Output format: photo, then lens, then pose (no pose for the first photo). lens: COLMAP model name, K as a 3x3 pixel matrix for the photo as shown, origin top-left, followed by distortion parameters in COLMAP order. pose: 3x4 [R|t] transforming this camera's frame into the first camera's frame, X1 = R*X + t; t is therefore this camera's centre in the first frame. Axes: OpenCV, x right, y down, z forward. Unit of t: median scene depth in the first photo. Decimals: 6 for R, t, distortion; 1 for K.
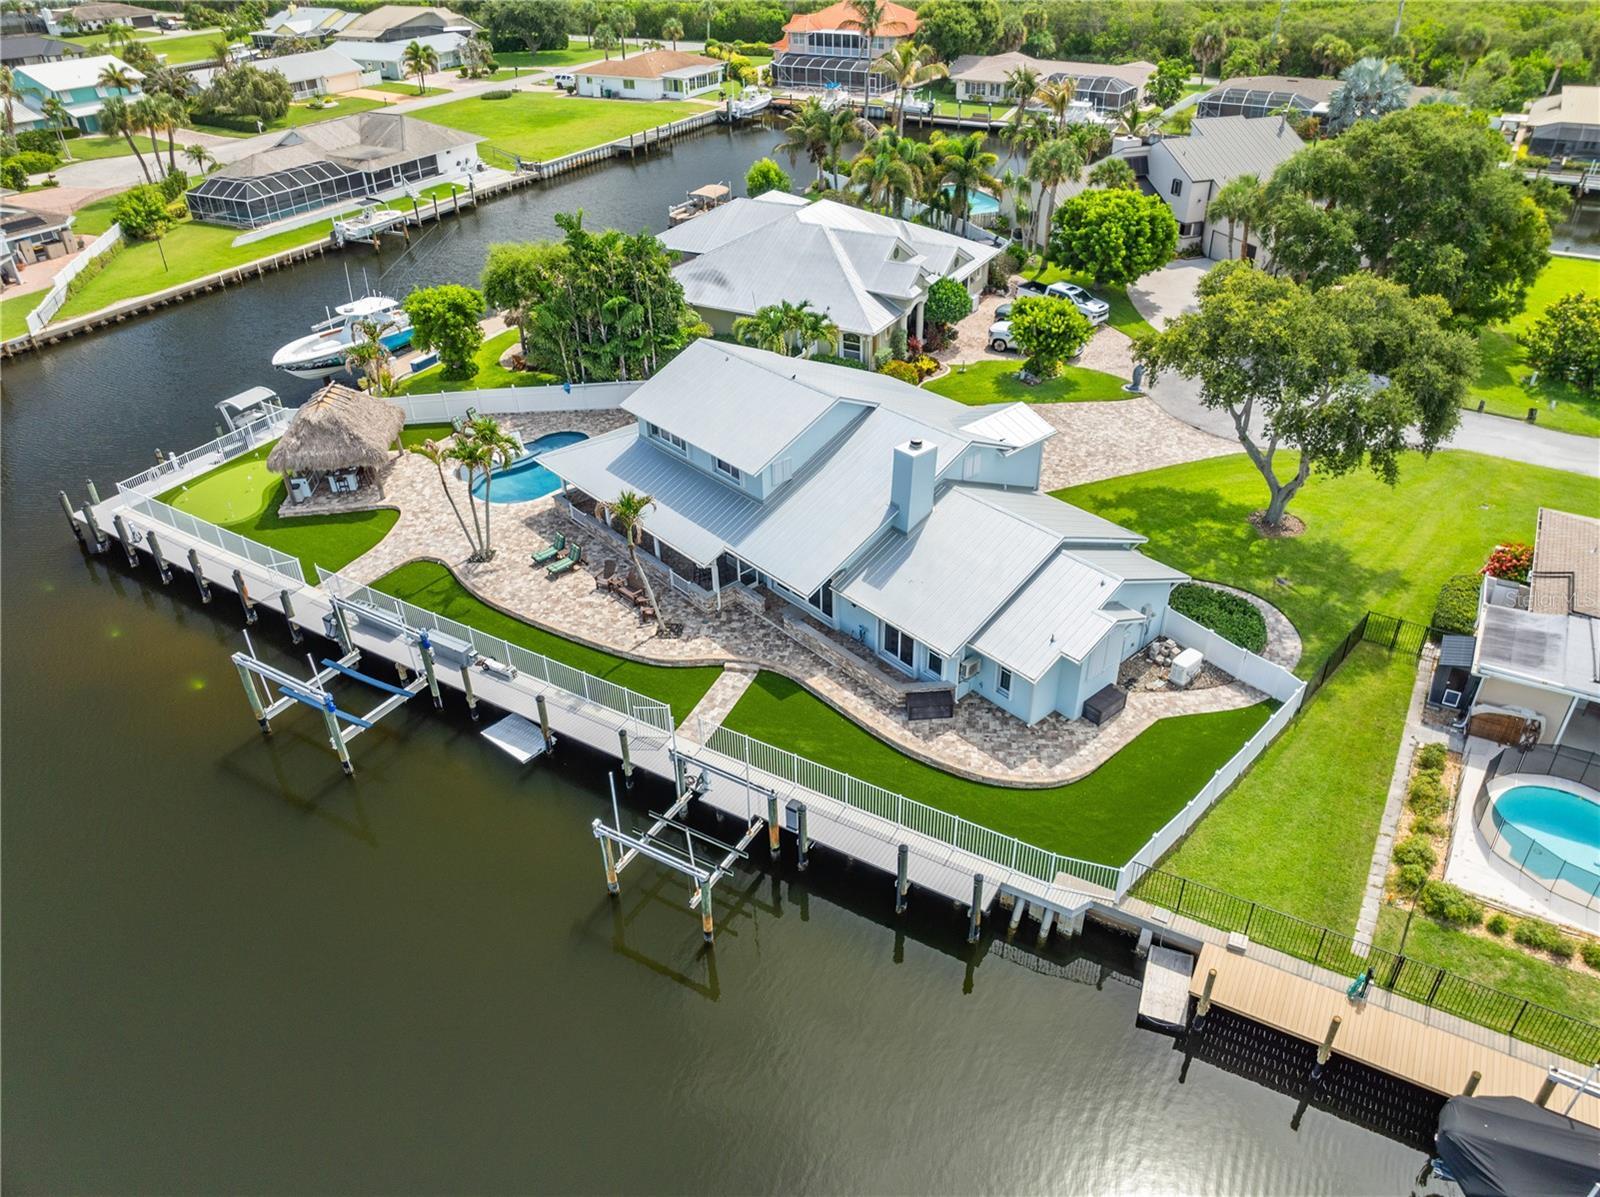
lens RADIAL K [[1127.8, 0, 808.8], [0, 1127.8, 595.7], [0, 0, 1]] dist [-0.054913, 0.031145]
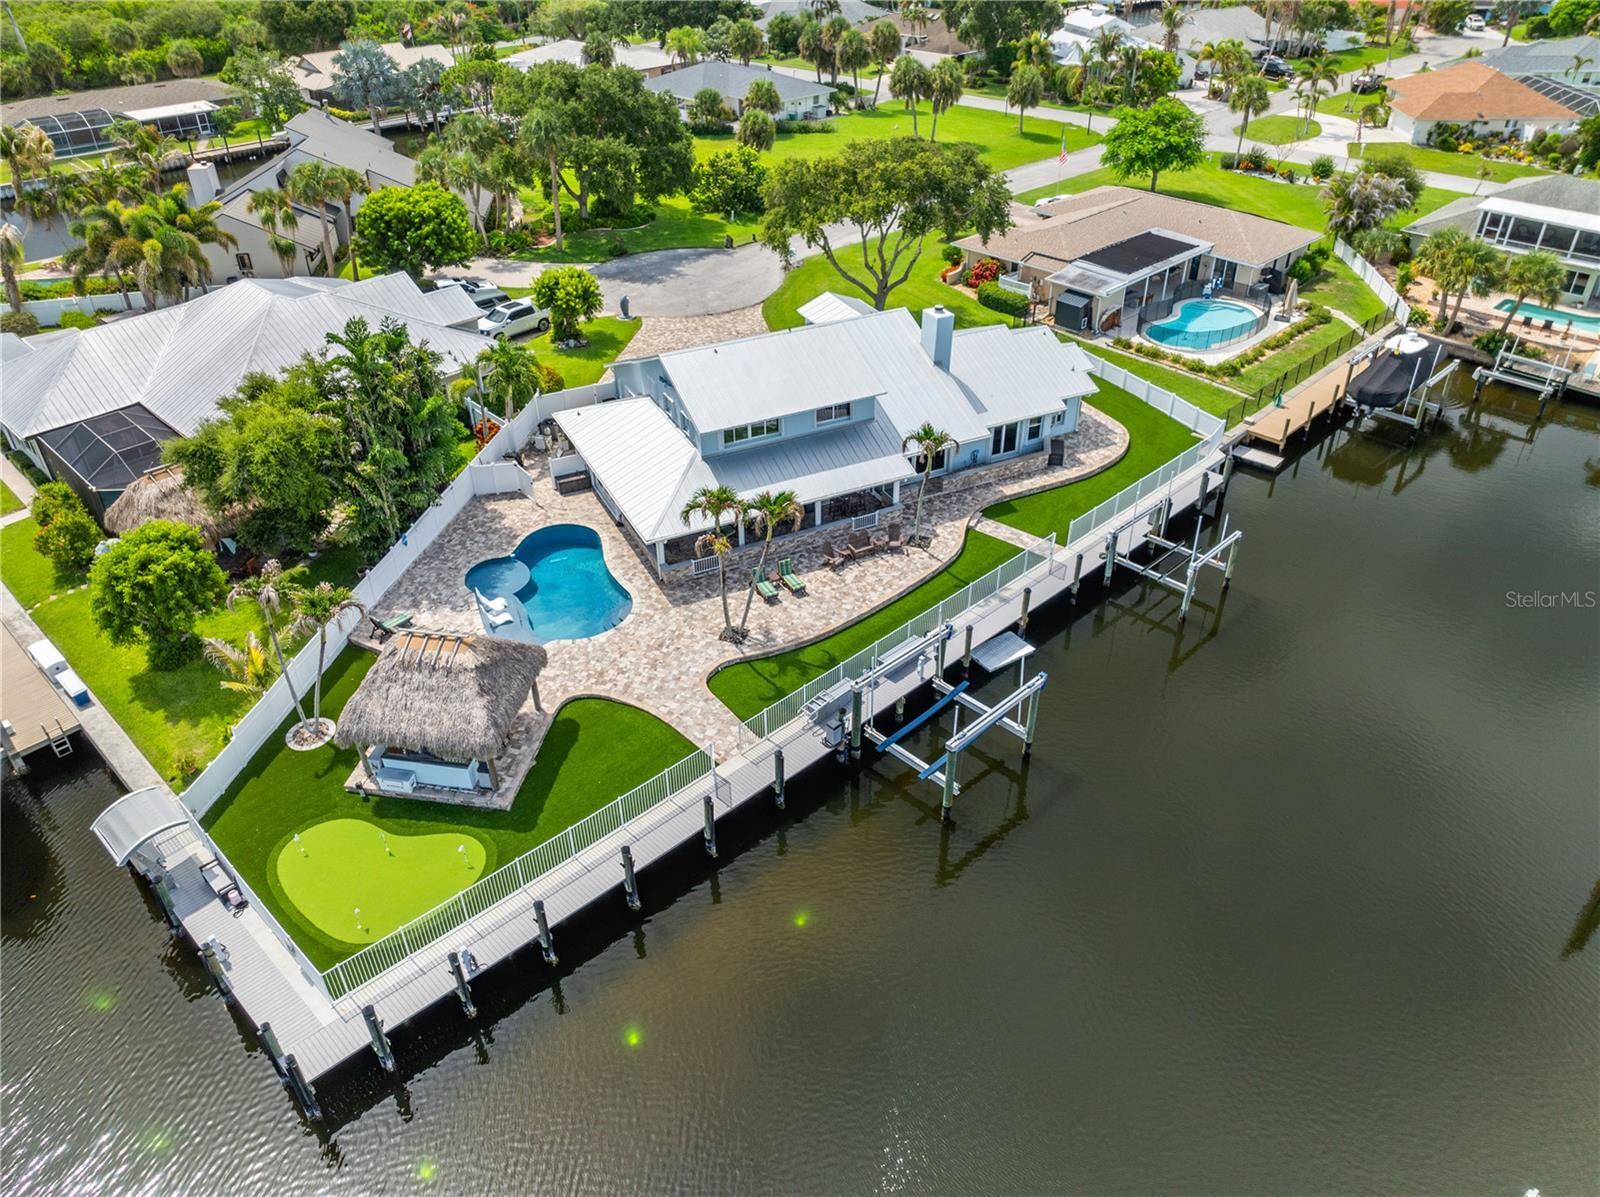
lens RADIAL K [[1127.8, 0, 808.8], [0, 1127.8, 595.7], [0, 0, 1]] dist [-0.054913, 0.031145]
pose [[0.257137, -0.534168, 0.805323, -0.917301], [0.528471, 0.775423, 0.345596, -0.317460], [-0.809073, 0.336725, 0.481682, 0.455411]]
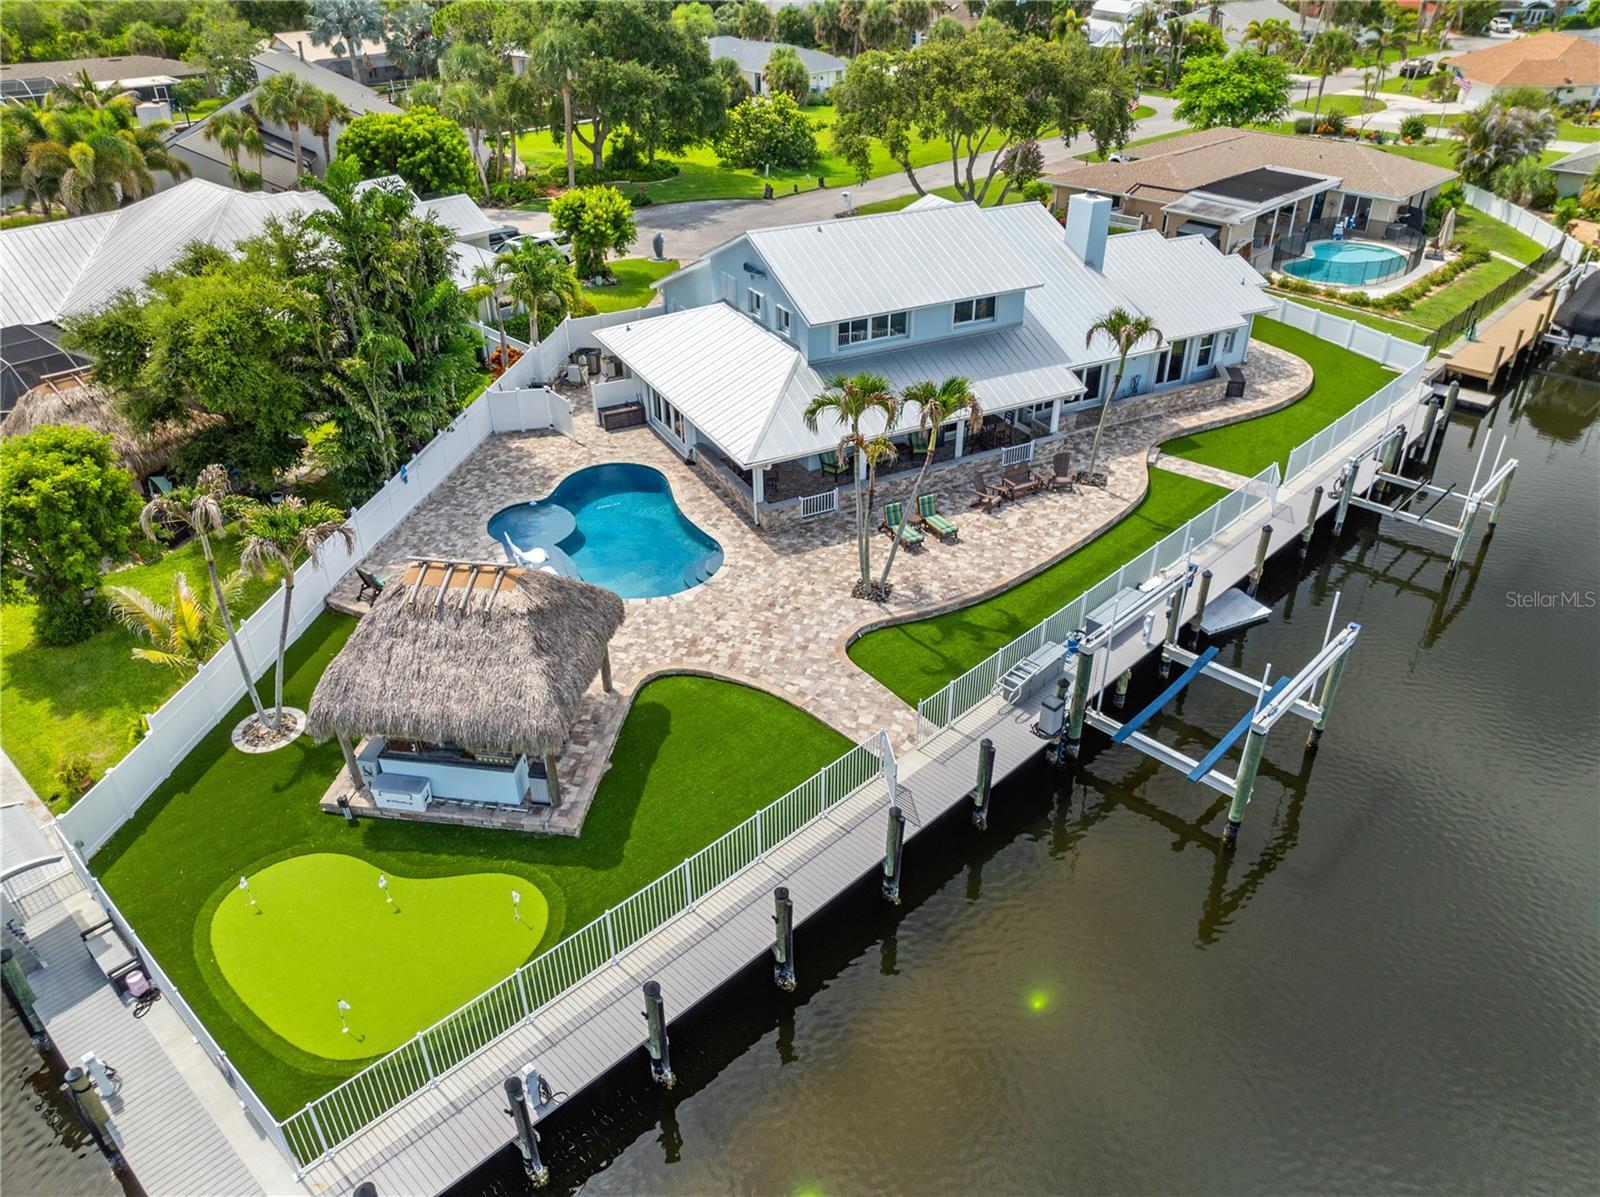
lens RADIAL K [[1127.8, 0, 808.8], [0, 1127.8, 595.7], [0, 0, 1]] dist [-0.054913, 0.031145]
pose [[0.232576, -0.499863, 0.834293, -0.779318], [0.528570, 0.785037, 0.323002, -0.242973], [-0.816408, 0.365860, 0.446794, 0.677198]]
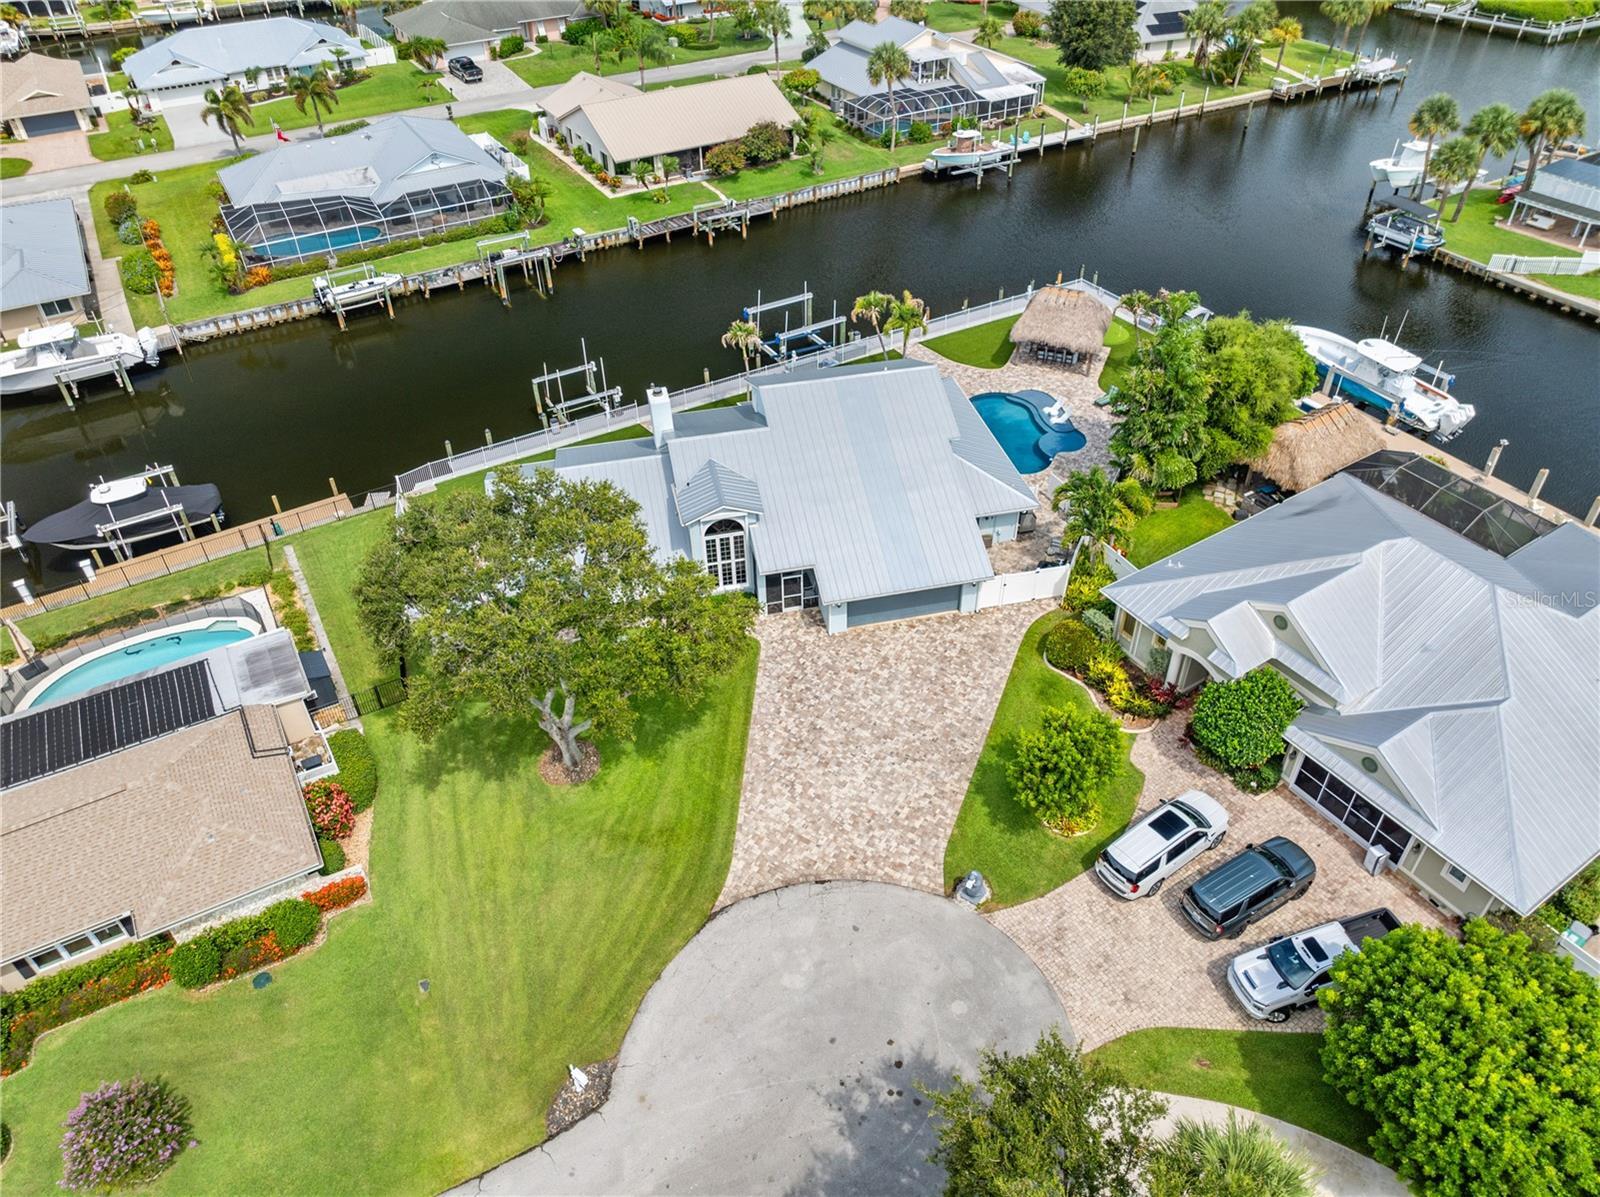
lens RADIAL K [[1127.8, 0, 808.8], [0, 1127.8, 595.7], [0, 0, 1]] dist [-0.054913, 0.031145]
pose [[-0.476000, 0.572211, -0.667831, 0.805743], [-0.463881, 0.481785, 0.743436, -0.848172], [0.747153, 0.663670, 0.036109, 0.955740]]
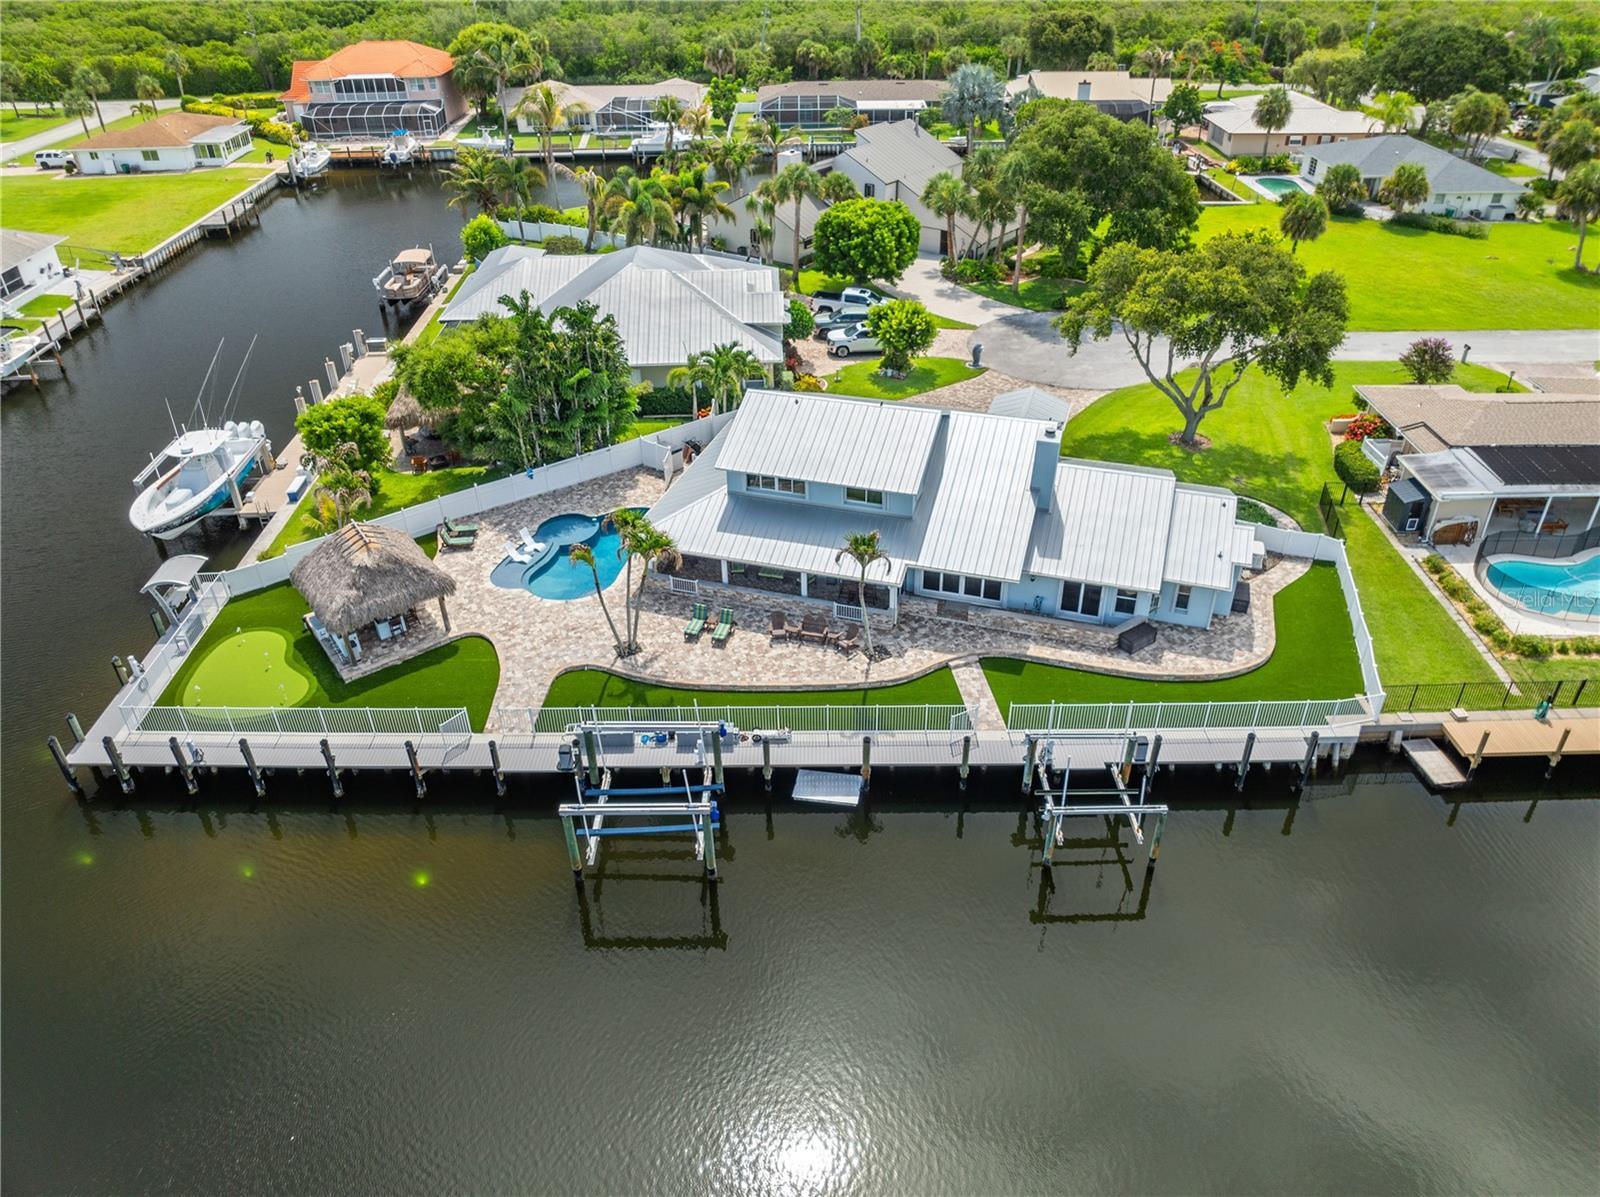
lens RADIAL K [[1127.8, 0, 808.8], [0, 1127.8, 595.7], [0, 0, 1]] dist [-0.054913, 0.031145]
pose [[0.859184, -0.276148, 0.430750, -0.517785], [0.279274, 0.958492, 0.057430, -0.084235], [-0.428730, 0.070954, 0.900642, 0.043304]]
